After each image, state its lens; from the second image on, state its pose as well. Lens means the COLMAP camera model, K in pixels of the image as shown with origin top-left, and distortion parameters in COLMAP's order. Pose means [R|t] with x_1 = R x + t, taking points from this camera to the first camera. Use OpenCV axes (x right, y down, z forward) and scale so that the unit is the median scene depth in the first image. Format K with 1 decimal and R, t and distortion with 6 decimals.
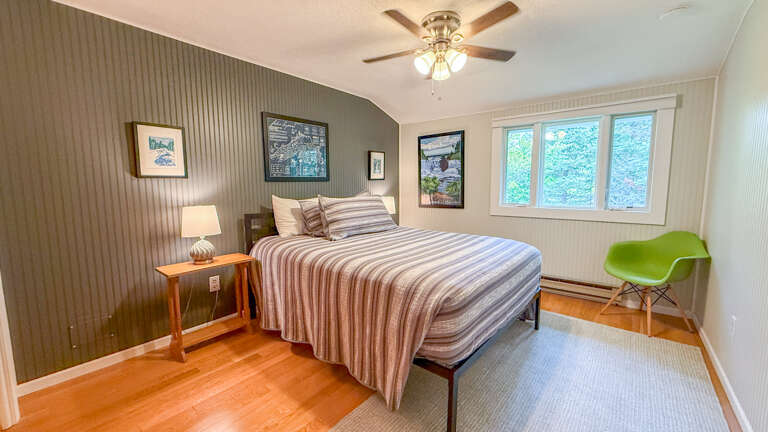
lens RADIAL K [[307.7, 0, 380.5], [0, 307.7, 217.7], [0, 0, 1]] dist [-0.001752, -0.000745]
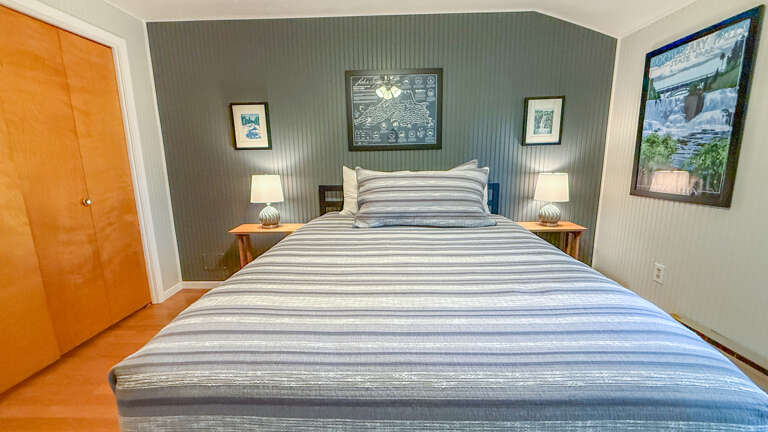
lens RADIAL K [[307.7, 0, 384.6], [0, 307.7, 216.9], [0, 0, 1]] dist [-0.001752, -0.000745]
pose [[0.612689, 0.144911, -0.776925, 0.367178], [-0.075403, 0.989280, 0.125057, -0.040222], [0.786719, -0.018039, 0.617048, 0.449914]]
